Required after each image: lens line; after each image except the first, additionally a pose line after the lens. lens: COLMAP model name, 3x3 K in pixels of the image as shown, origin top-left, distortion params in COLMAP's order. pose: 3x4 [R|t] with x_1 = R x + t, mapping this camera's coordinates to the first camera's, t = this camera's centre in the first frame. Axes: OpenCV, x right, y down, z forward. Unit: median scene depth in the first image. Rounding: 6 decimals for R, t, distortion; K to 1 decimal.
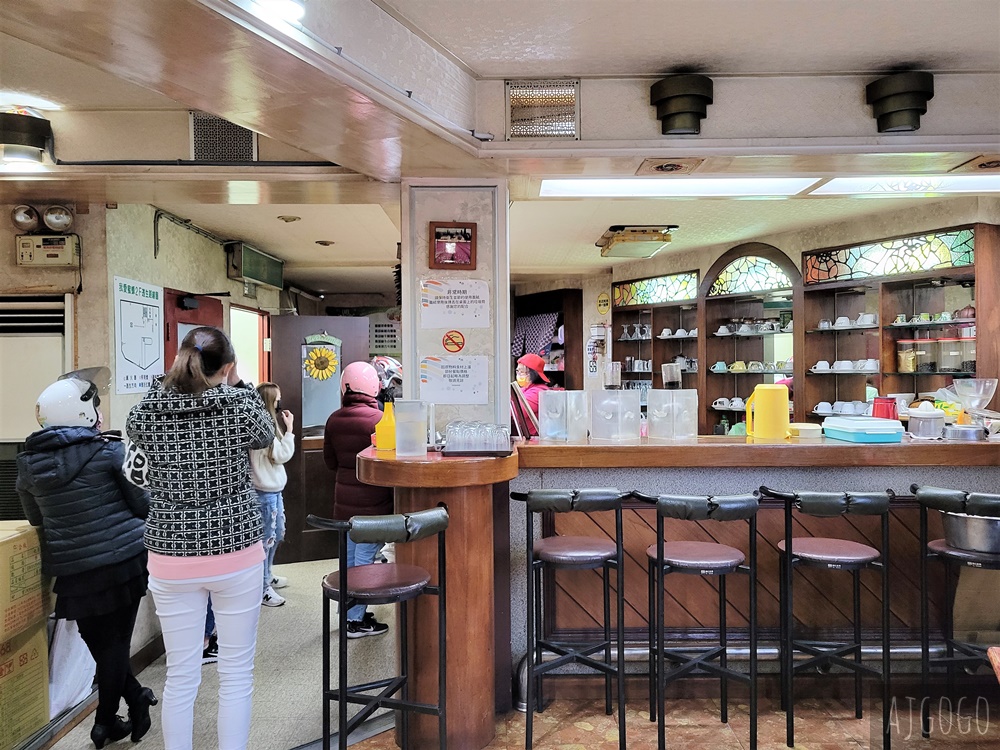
lens RADIAL K [[794.1, 0, 500.0], [0, 794.1, 375.0], [0, 0, 1]] dist [0.080577, 0.005326]
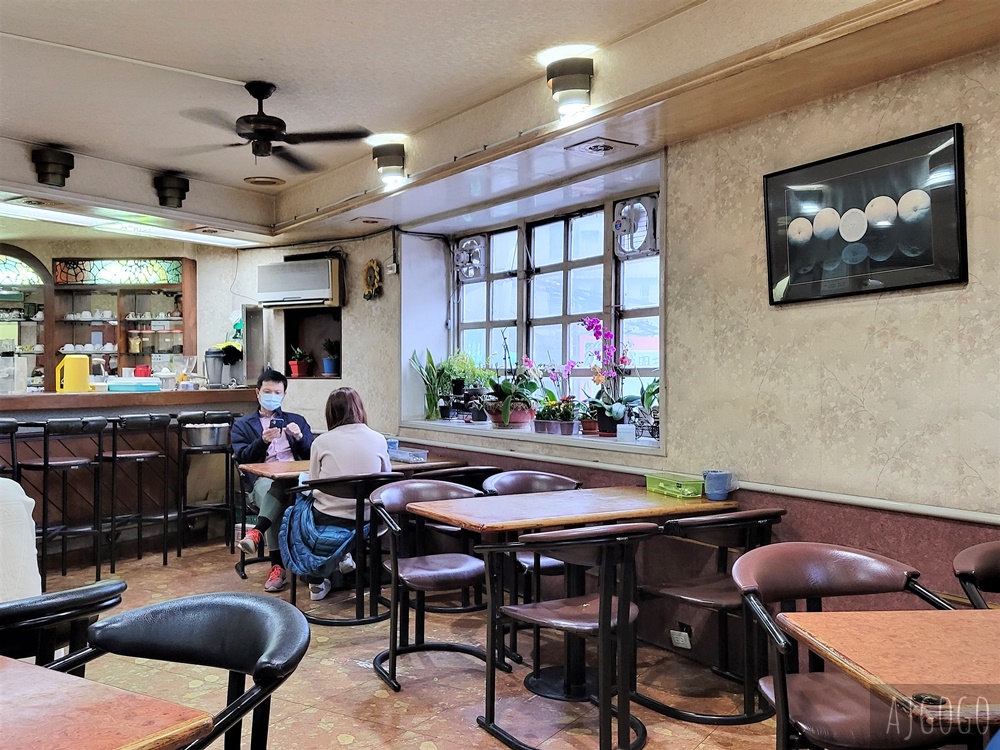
lens RADIAL K [[794.1, 0, 500.0], [0, 794.1, 375.0], [0, 0, 1]] dist [0.080577, 0.005326]
pose [[0.543084, -0.009425, 0.839626, -0.348686], [0.010646, 0.999934, 0.004338, 0.036805], [-0.839611, 0.006583, 0.543148, -0.317986]]
